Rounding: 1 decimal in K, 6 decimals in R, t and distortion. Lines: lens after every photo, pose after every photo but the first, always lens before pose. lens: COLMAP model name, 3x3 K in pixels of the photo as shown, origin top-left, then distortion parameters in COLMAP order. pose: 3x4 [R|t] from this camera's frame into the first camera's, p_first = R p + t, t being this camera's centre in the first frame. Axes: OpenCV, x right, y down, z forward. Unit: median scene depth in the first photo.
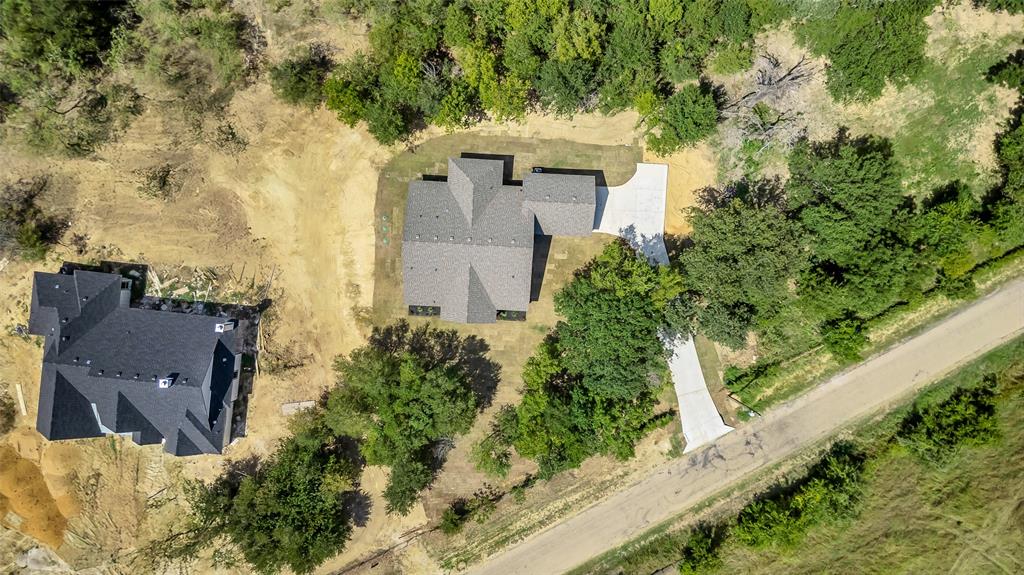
lens RADIAL K [[731.8, 0, 512.0], [0, 731.8, 287.5], [0, 0, 1]] dist [0.057814, -0.070323]
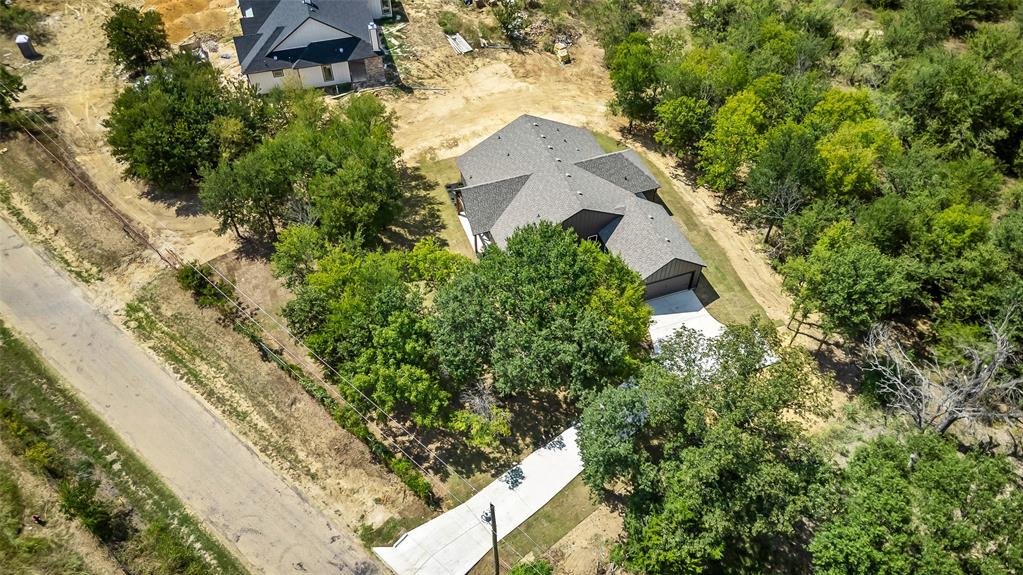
lens RADIAL K [[731.1, 0, 511.5], [0, 731.1, 287.5], [0, 0, 1]] dist [0.057814, -0.070323]
pose [[0.387817, 0.681557, -0.620546, 0.490904], [-0.921649, 0.277453, -0.271263, 0.227723], [-0.012709, 0.677126, 0.735757, 0.456869]]
